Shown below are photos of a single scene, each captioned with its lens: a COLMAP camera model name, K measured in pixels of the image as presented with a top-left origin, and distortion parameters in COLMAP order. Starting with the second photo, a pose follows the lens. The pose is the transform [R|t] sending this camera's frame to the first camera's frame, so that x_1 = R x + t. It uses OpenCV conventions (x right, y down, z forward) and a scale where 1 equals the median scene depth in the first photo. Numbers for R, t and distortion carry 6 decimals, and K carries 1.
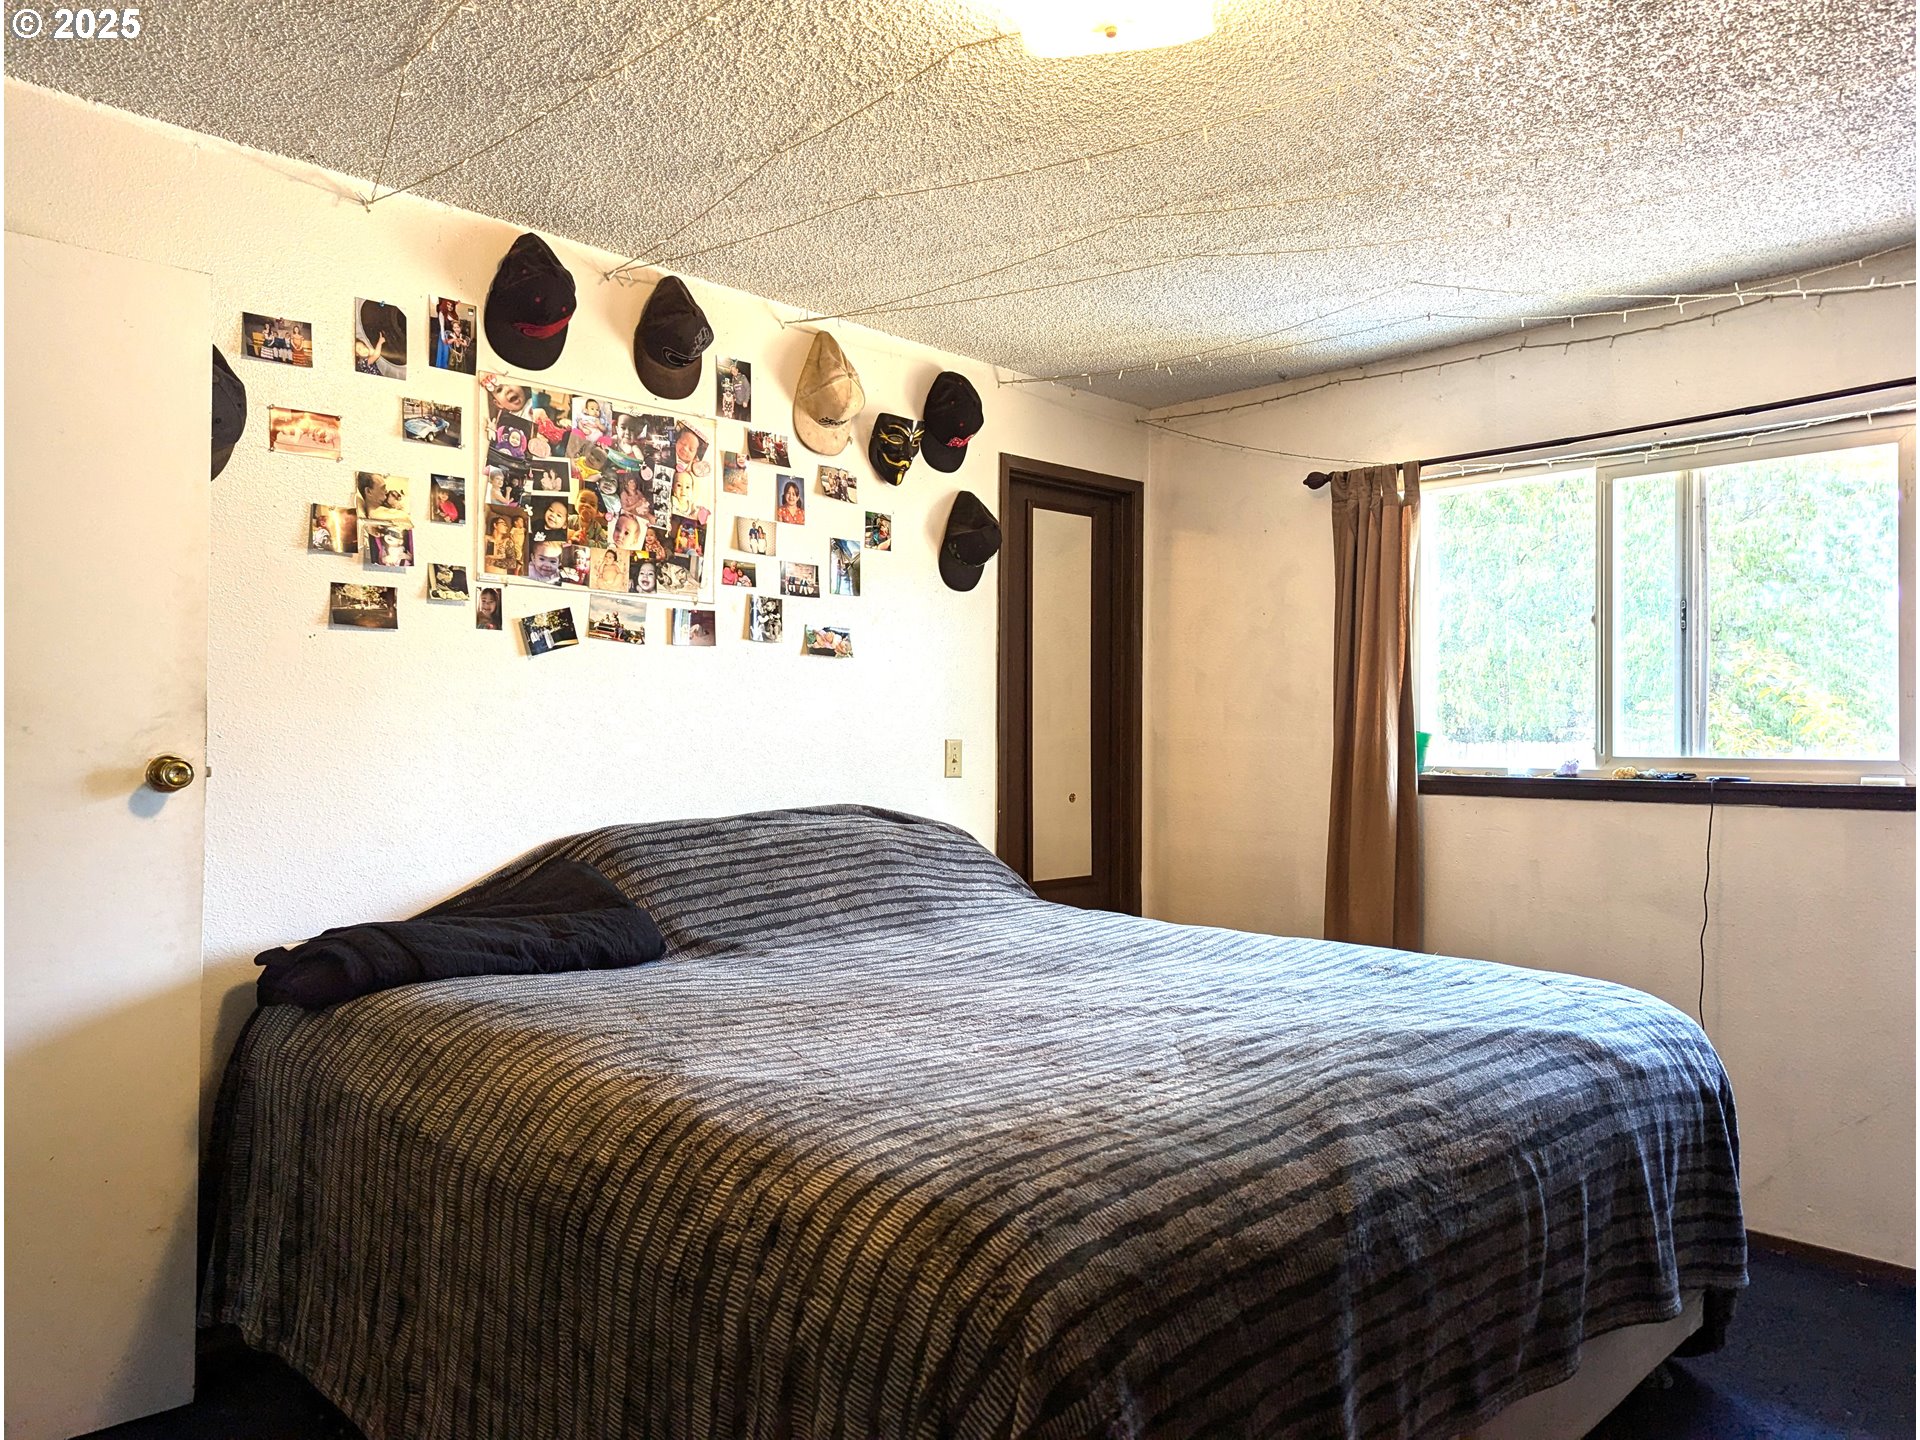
lens RADIAL K [[1359.0, 0, 951.7], [0, 1359.0, 714.0], [0, 0, 1]] dist [0.041293, -0.030279]
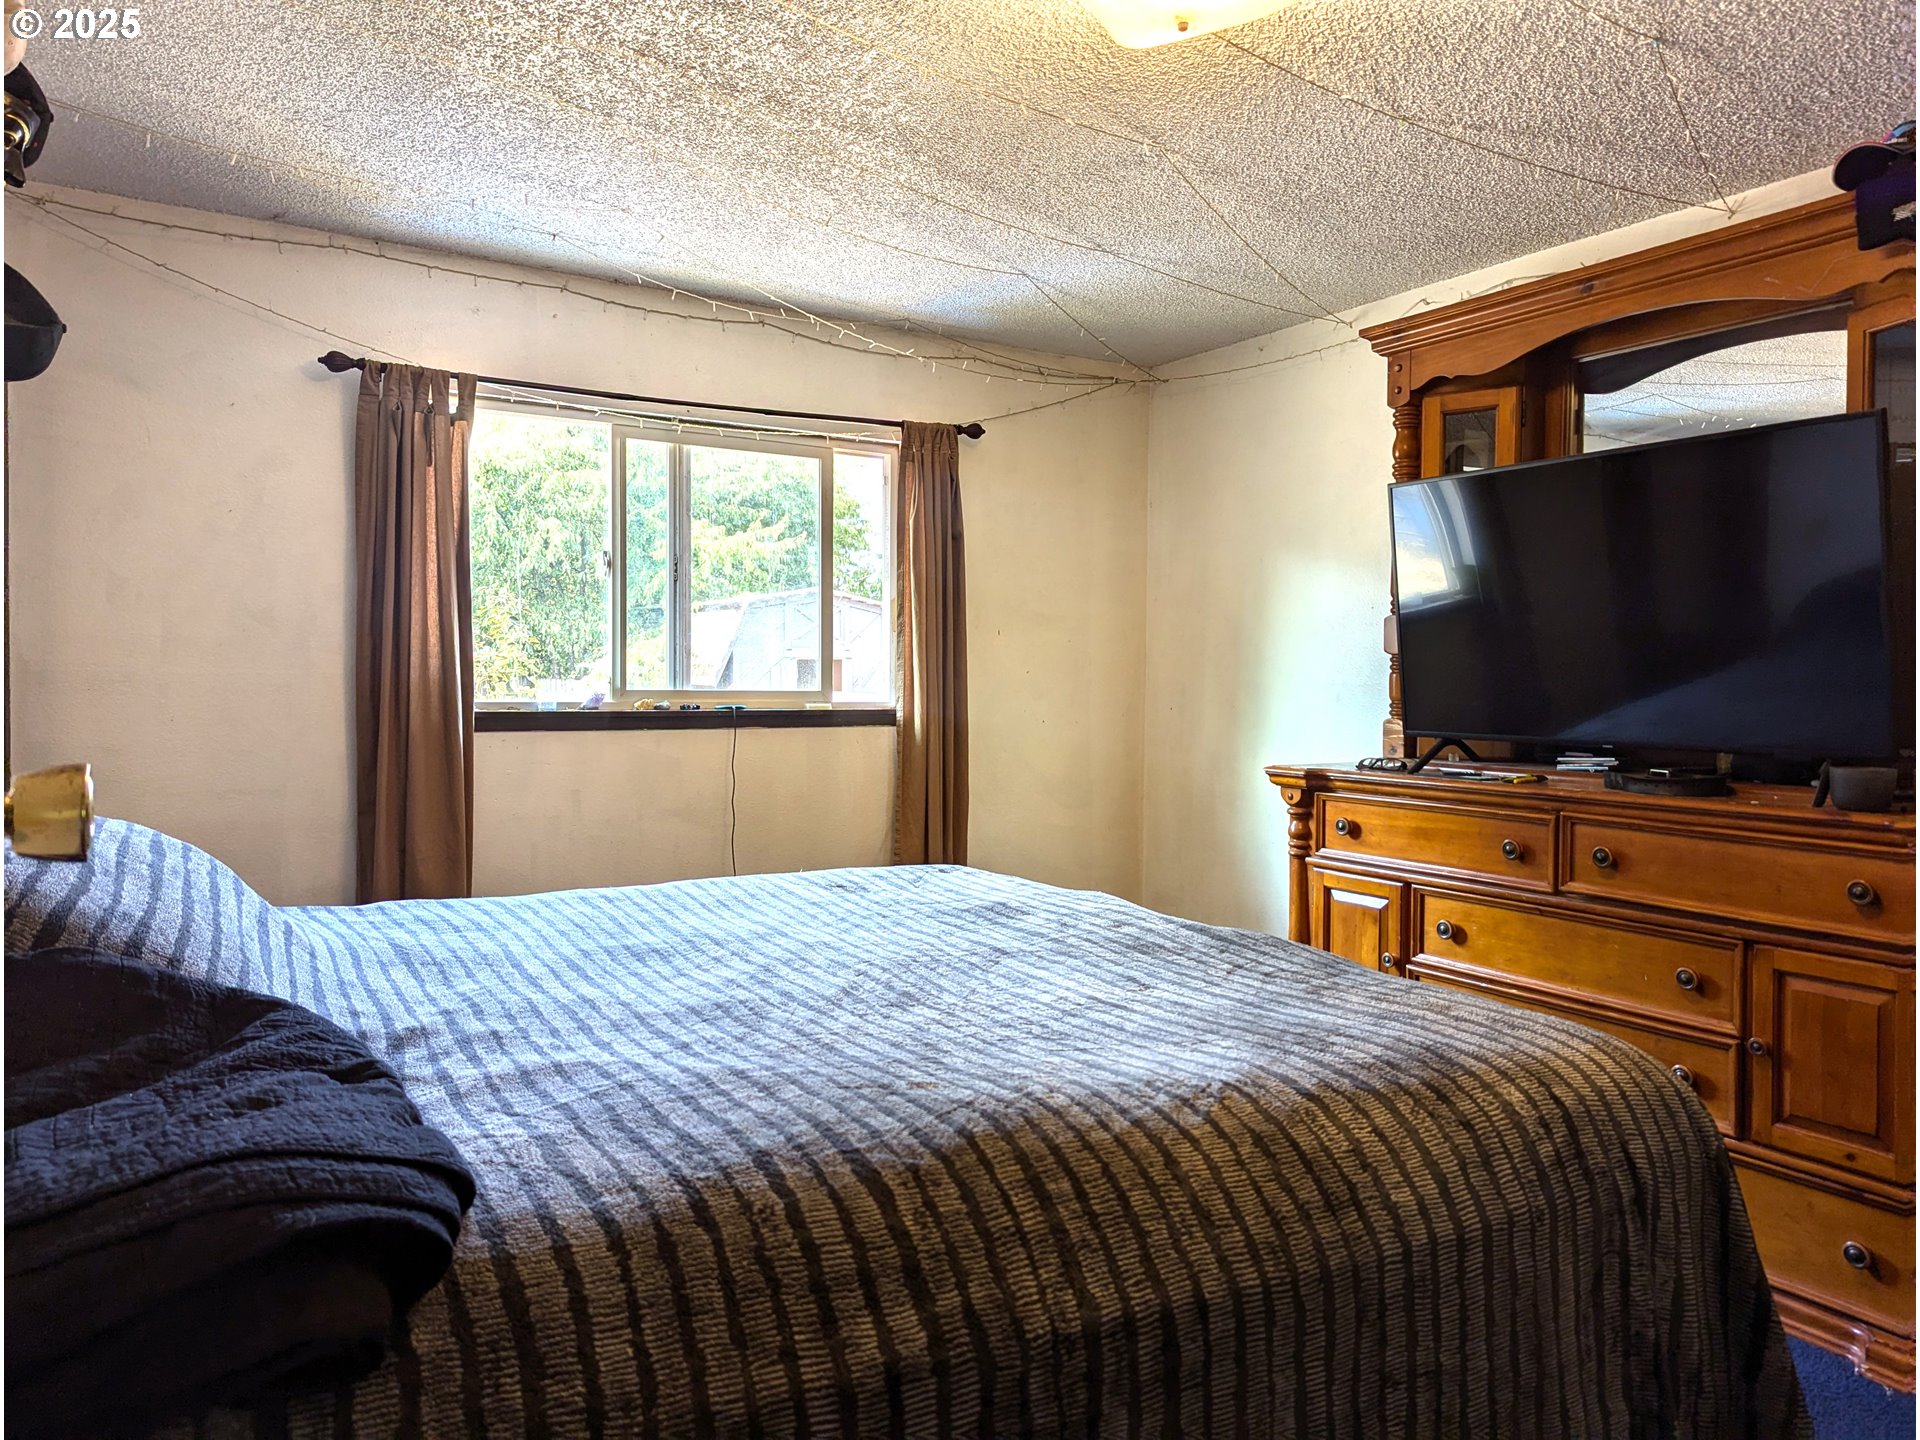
lens RADIAL K [[1359.0, 0, 950.7], [0, 1359.0, 718.3], [0, 0, 1]] dist [0.041293, -0.030279]
pose [[0.221588, -0.029840, 0.974684, -0.529393], [-0.028956, 0.998890, 0.037164, 0.005007], [-0.974710, -0.036458, 0.220478, 0.493200]]
